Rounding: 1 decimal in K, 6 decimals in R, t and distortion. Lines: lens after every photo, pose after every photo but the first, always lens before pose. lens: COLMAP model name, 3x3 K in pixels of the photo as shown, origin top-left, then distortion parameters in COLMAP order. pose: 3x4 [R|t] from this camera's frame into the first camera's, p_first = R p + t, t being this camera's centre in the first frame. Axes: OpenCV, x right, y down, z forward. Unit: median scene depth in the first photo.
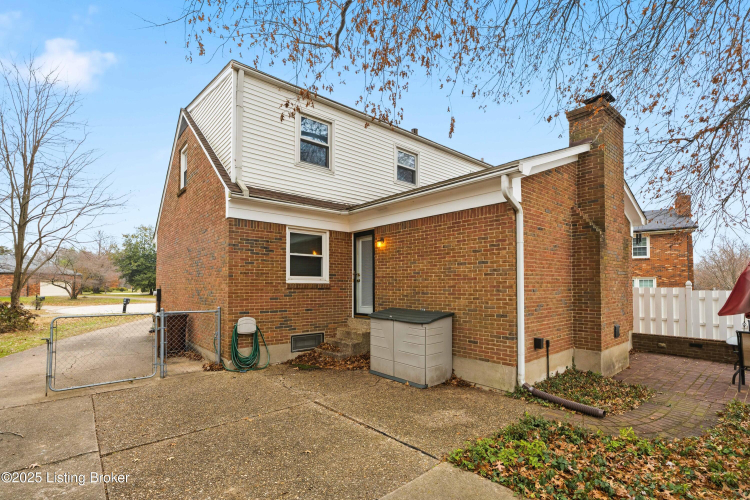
lens RADIAL K [[351.4, 0, 375.1], [0, 351.4, 280.2], [0, 0, 1]] dist [0.000487, 0.000165]
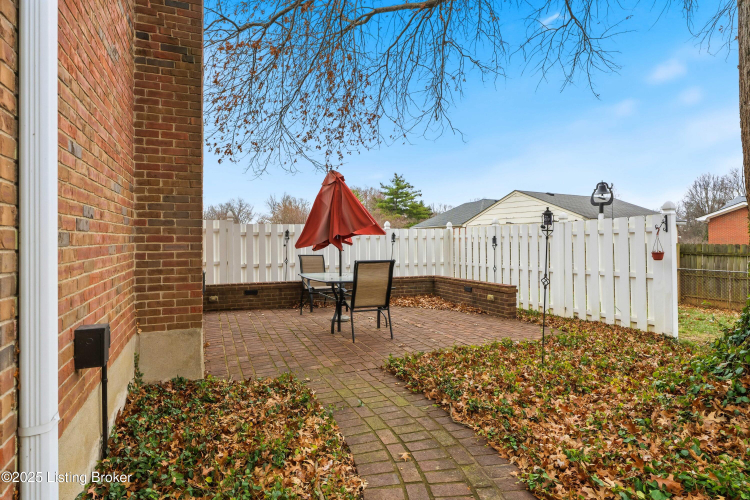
lens RADIAL K [[402.2, 0, 374.5], [0, 402.2, 236.8], [0, 0, 1]] dist [-0.000425, -0.000056]
pose [[0.305910, 0.005579, 0.952044, 0.203564], [-0.010092, 0.999946, -0.002617, 0.080341], [-0.952007, -0.008807, 0.305950, 0.600294]]
